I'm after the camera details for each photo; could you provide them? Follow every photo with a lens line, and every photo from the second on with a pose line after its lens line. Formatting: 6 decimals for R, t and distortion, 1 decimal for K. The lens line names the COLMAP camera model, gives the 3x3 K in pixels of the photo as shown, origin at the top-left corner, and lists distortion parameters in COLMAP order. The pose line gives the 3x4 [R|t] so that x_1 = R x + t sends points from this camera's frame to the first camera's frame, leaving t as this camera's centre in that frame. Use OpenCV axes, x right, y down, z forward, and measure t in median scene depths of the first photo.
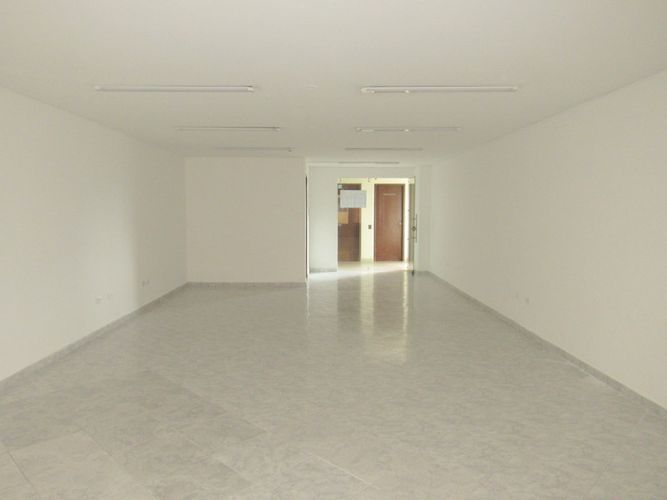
lens RADIAL K [[471.3, 0, 329.1], [0, 471.3, 249.3], [0, 0, 1]] dist [-0.030530, 0.002917]
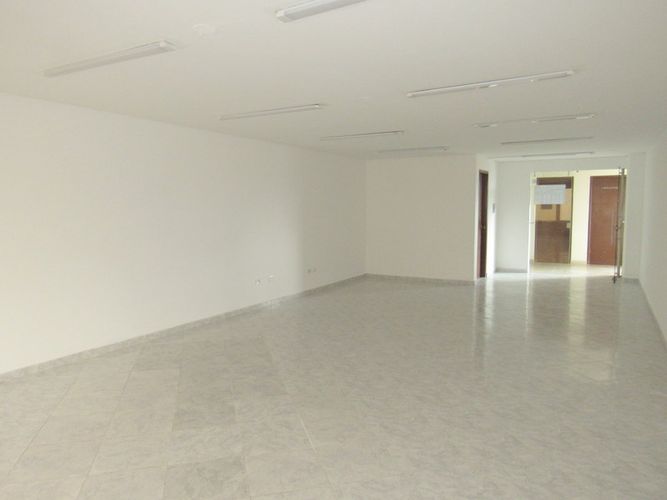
lens RADIAL K [[471.3, 0, 329.1], [0, 471.3, 249.3], [0, 0, 1]] dist [-0.030530, 0.002917]
pose [[0.857991, 0.038237, -0.512240, 0.228741], [-0.033316, 0.999268, 0.018789, -0.005236], [0.512584, 0.000945, 0.858637, 0.003938]]
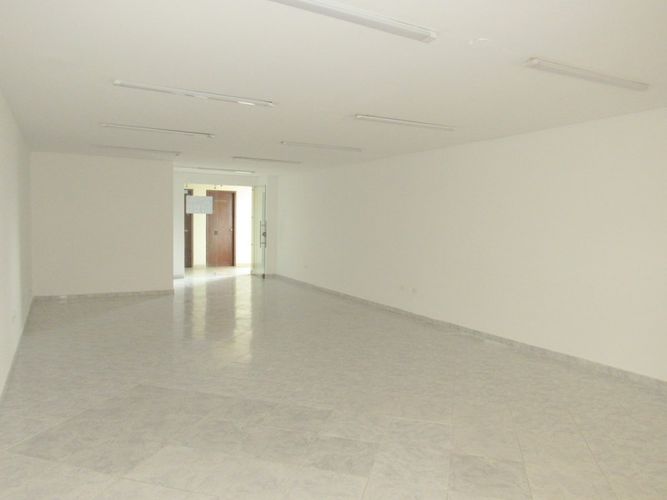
lens RADIAL K [[471.3, 0, 329.1], [0, 471.3, 249.3], [0, 0, 1]] dist [-0.030530, 0.002917]
pose [[0.877359, -0.016191, 0.479561, -0.276946], [0.022309, 0.999726, -0.007060, 0.000936], [-0.479315, 0.016893, 0.877480, -0.004830]]
